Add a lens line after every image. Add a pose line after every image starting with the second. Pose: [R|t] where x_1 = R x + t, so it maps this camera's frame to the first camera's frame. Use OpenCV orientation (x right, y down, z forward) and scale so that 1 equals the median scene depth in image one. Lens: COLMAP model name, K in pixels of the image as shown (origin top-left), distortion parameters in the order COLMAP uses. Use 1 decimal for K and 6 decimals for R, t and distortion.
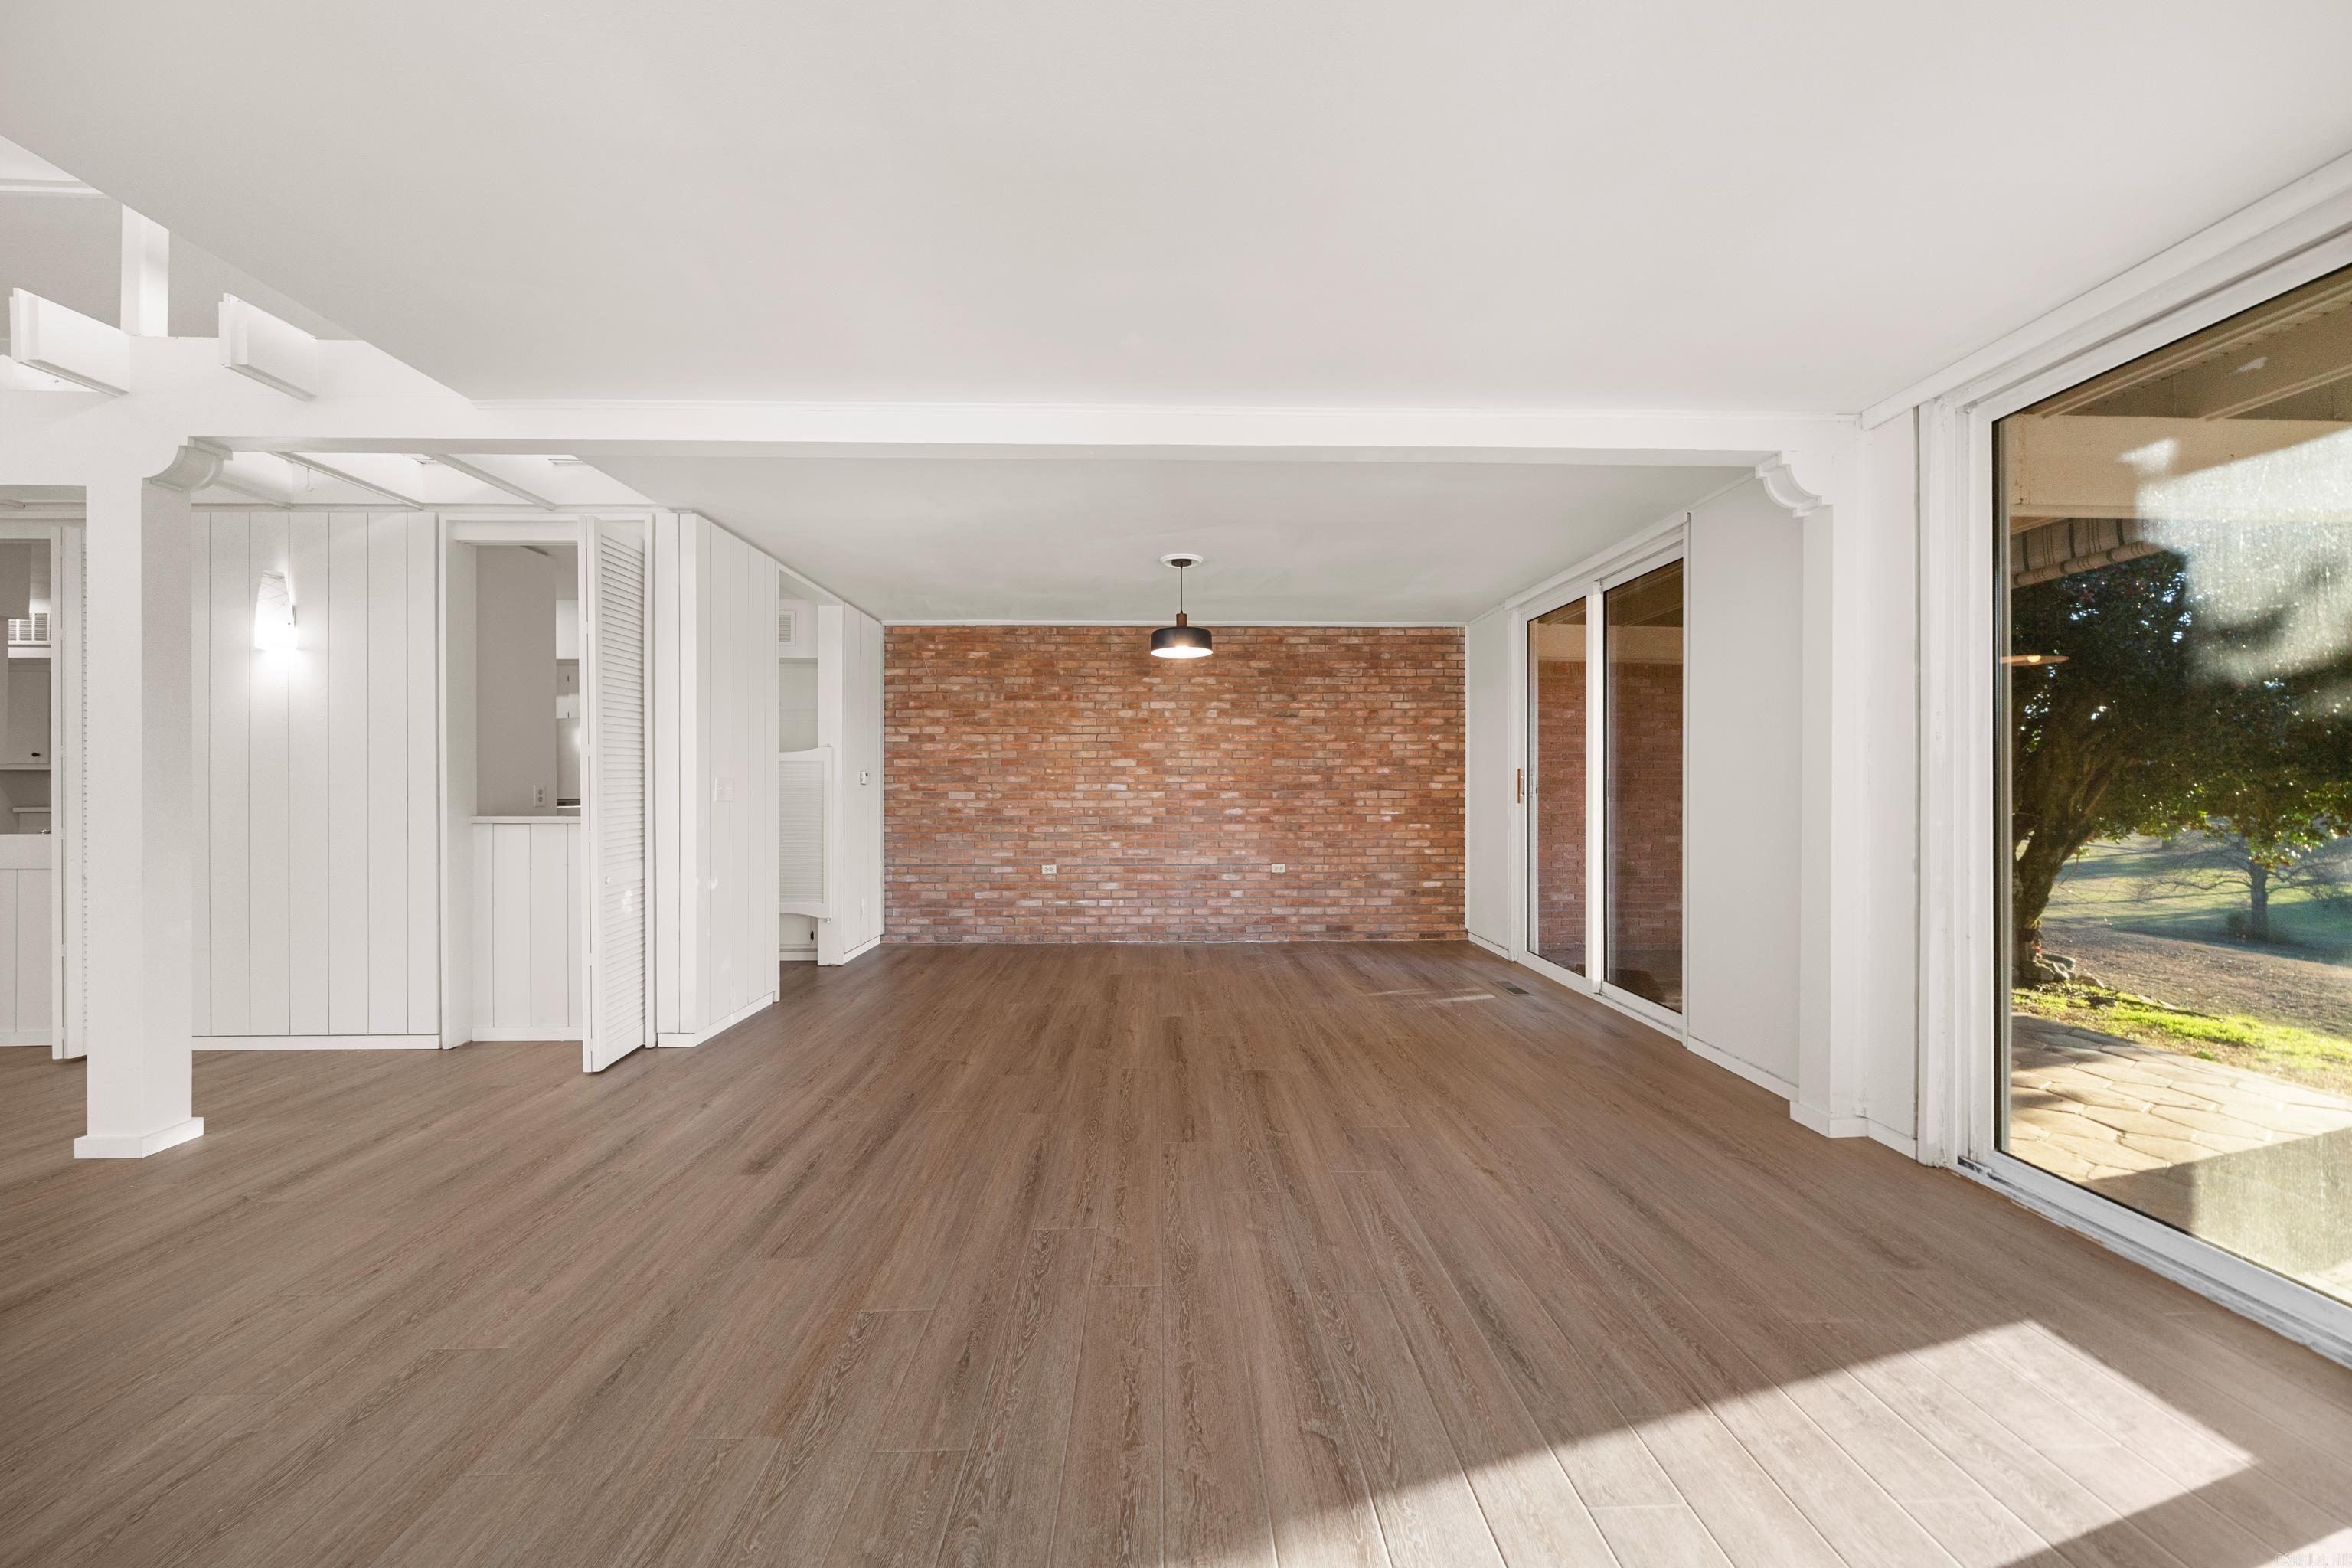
lens RADIAL K [[799.8, 0, 1176.0], [0, 799.8, 784.0], [0, 0, 1]] dist [-0.000922, 0.000149]
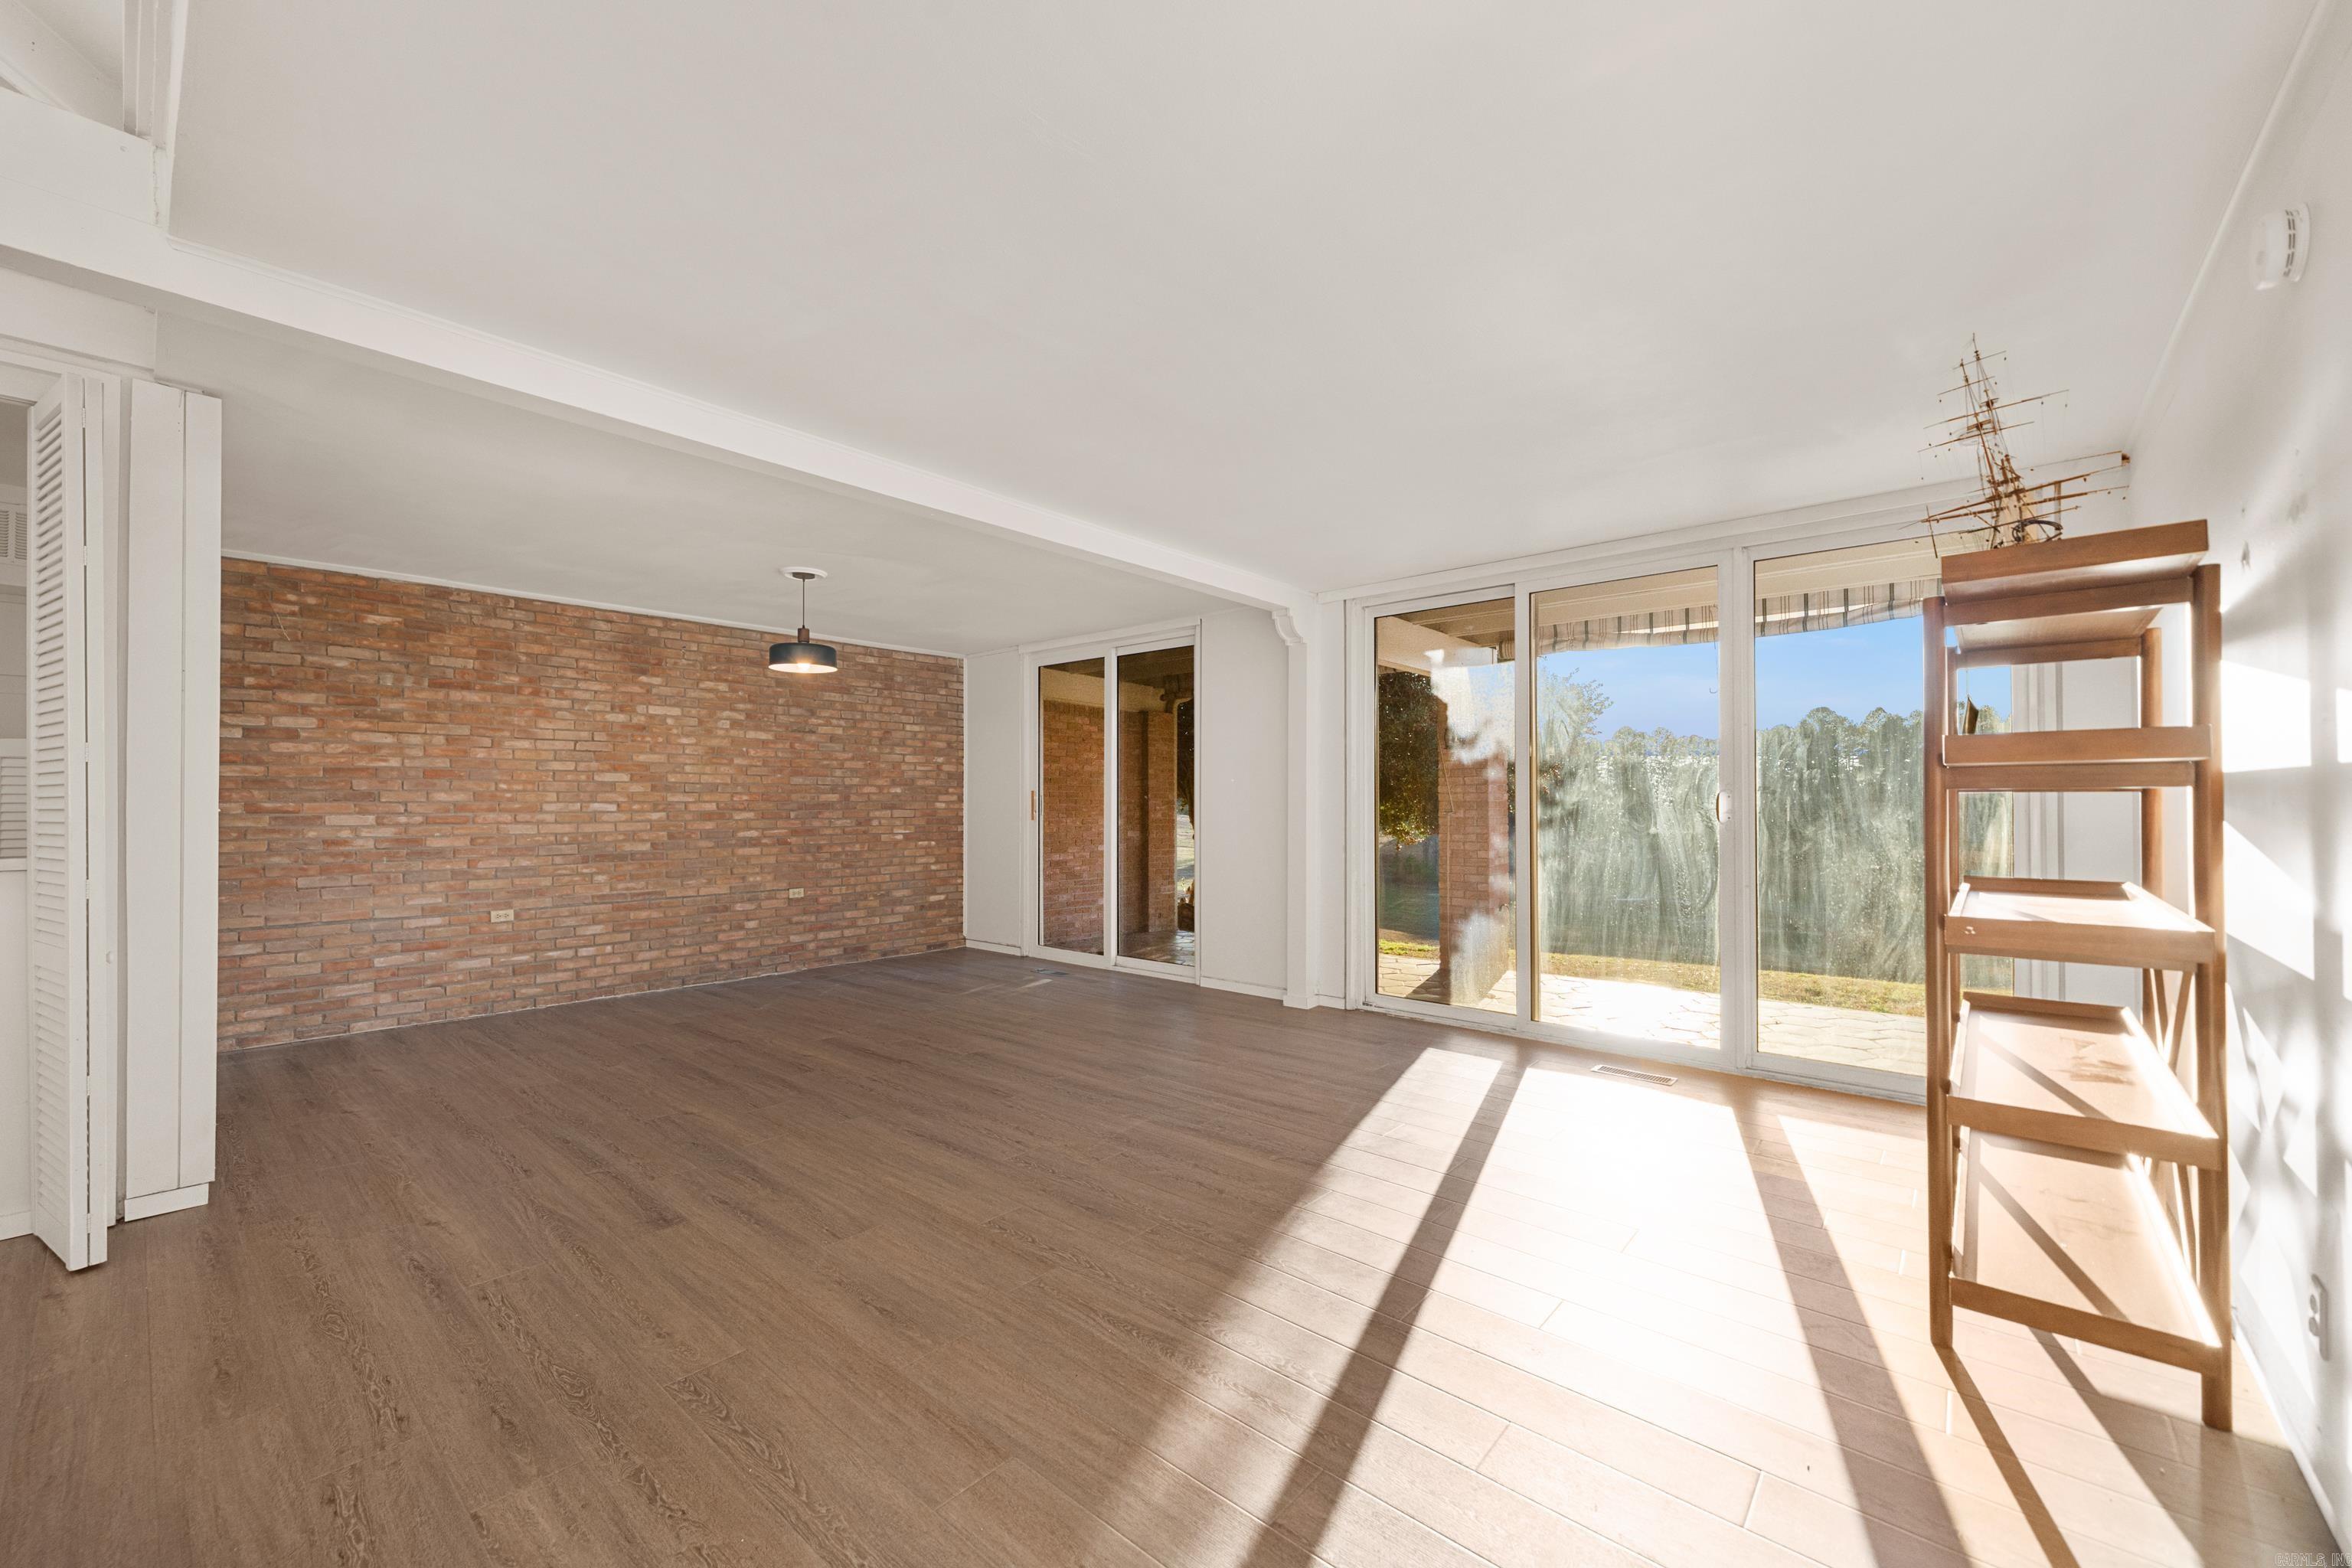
lens RADIAL K [[920.1, 0, 1178.3], [0, 920.1, 797.3], [0, 0, 1]] dist [0.000257, 0.000085]
pose [[0.675051, 0.004995, 0.737754, -0.369206], [-0.001154, 0.999983, -0.005715, -0.001542], [-0.737770, 0.003006, 0.675046, -0.062101]]
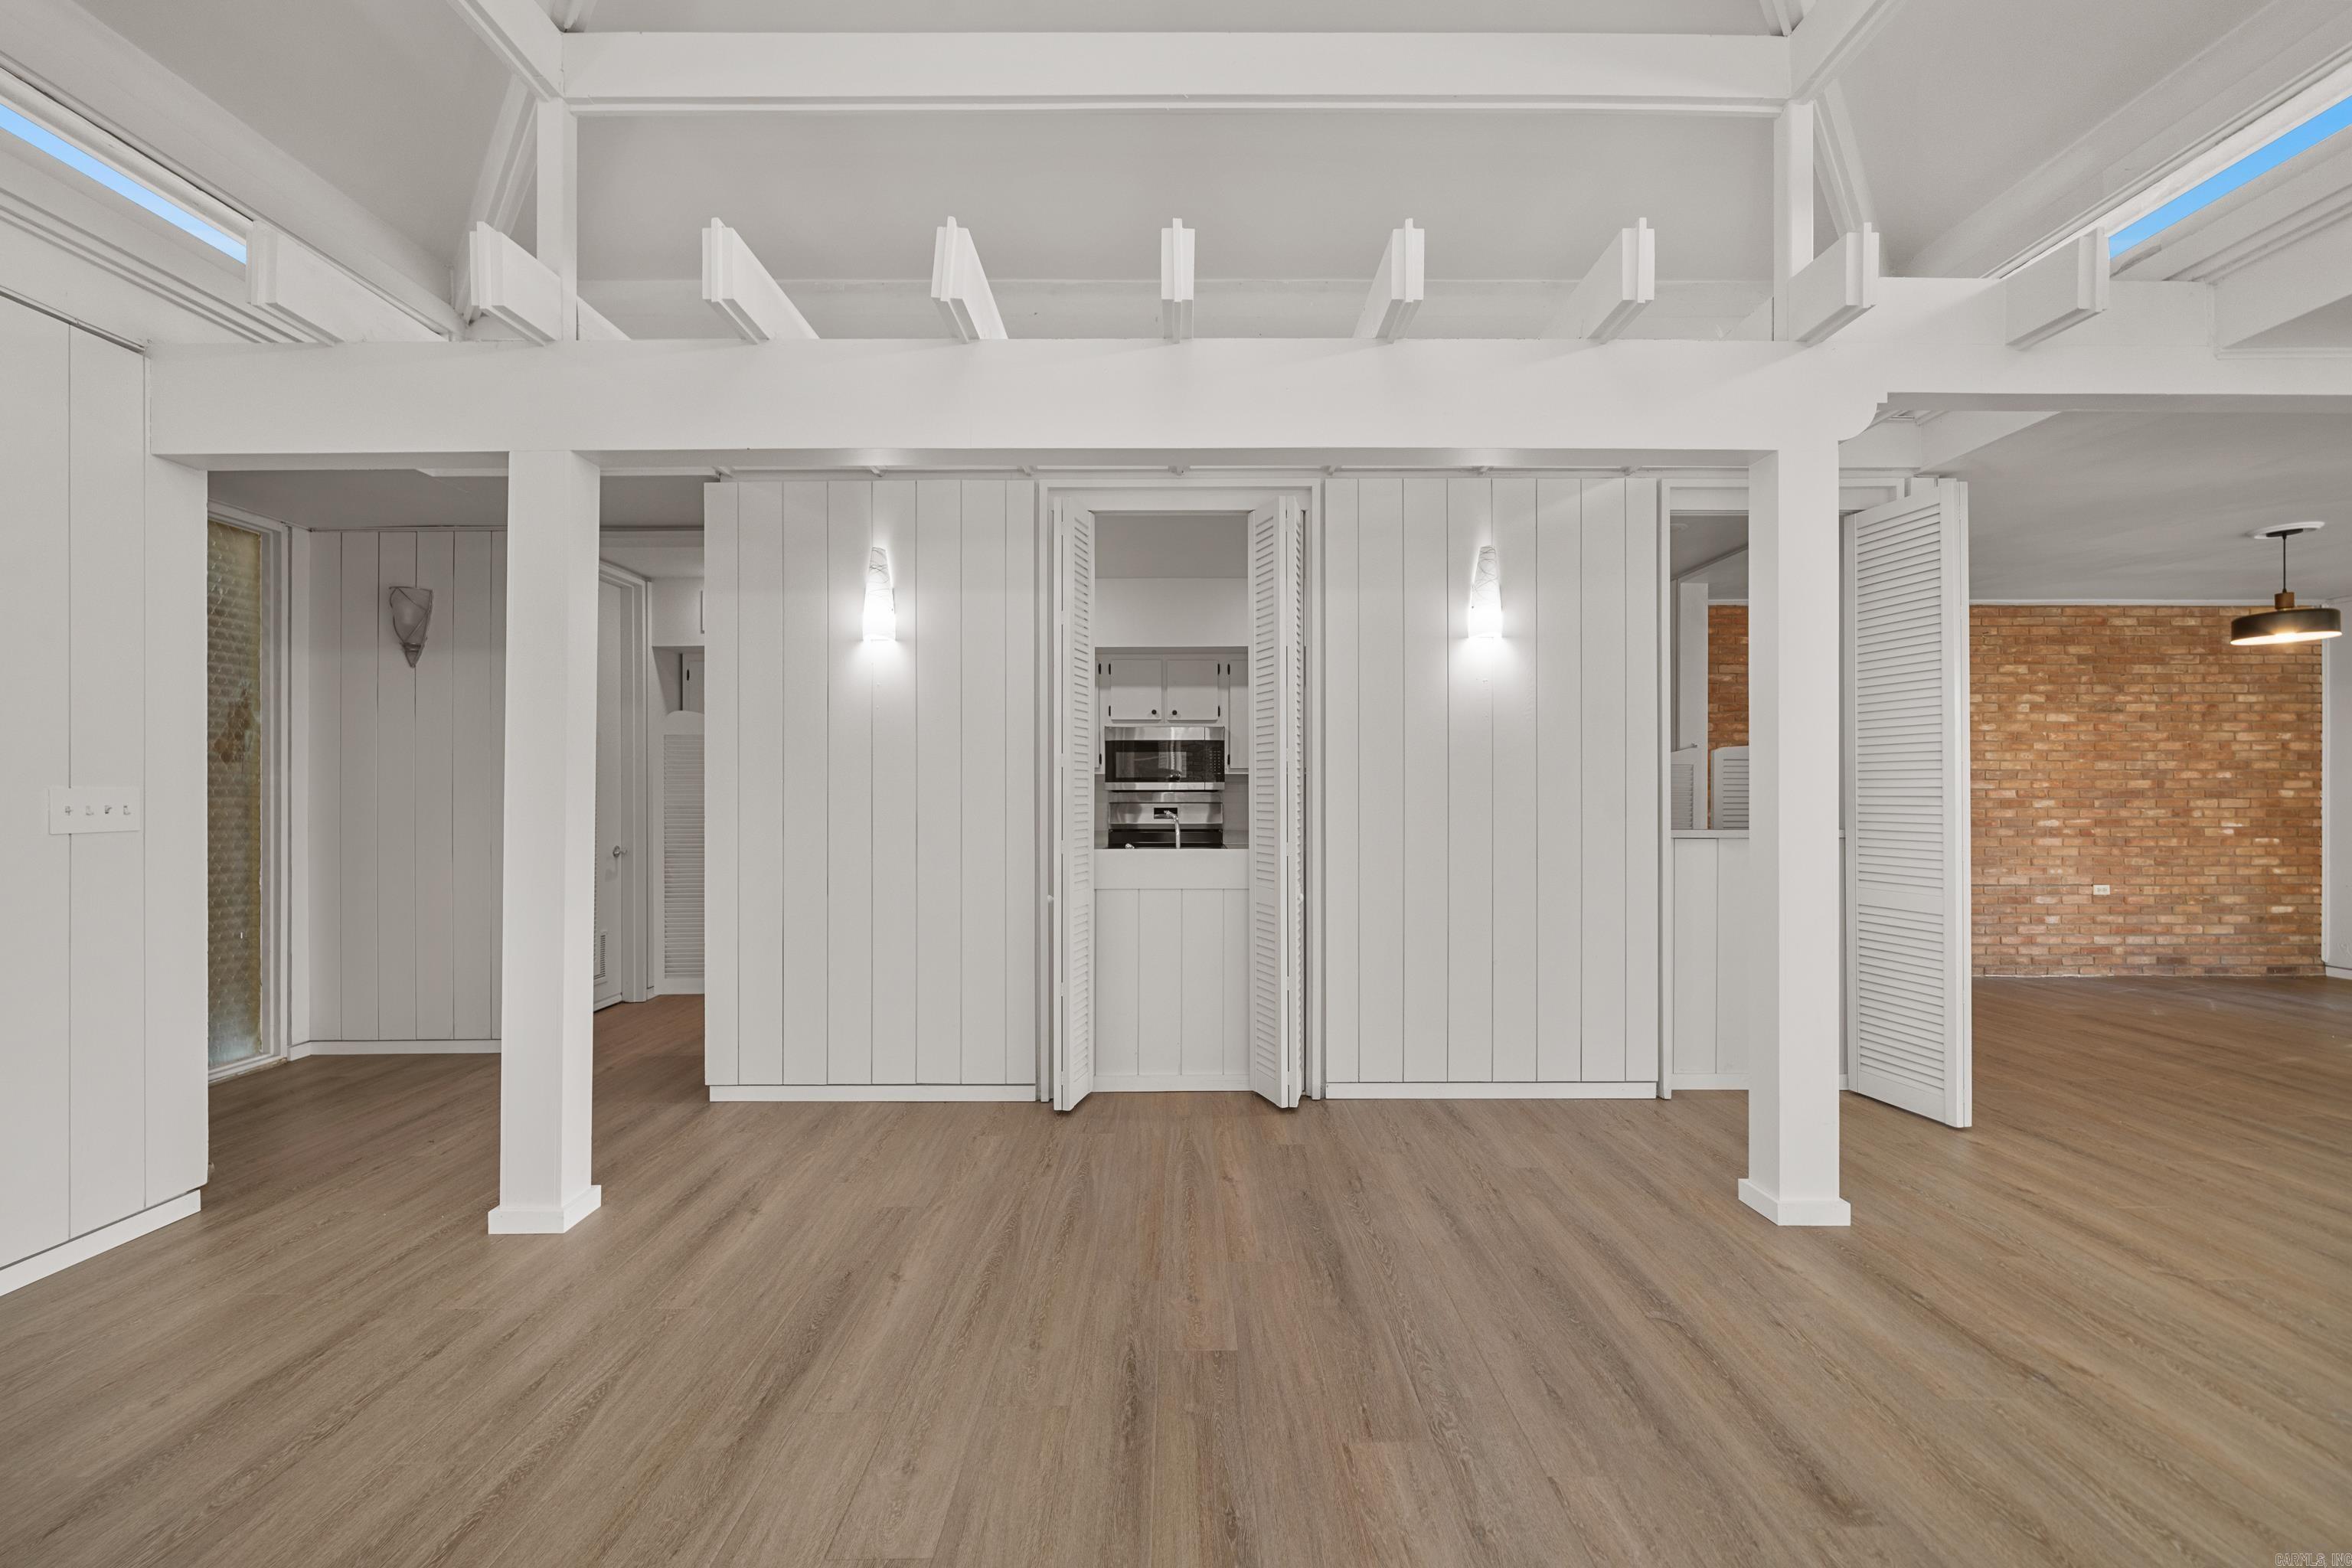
lens RADIAL K [[970.7, 0, 1174.5], [0, 970.7, 794.0], [0, 0, 1]] dist [0.012676, -0.000131]
pose [[0.999993, 0.001199, 0.003427, -0.866287], [-0.001212, 0.999992, 0.003710, 0.000653], [-0.003422, -0.003714, 0.999987, -0.041298]]
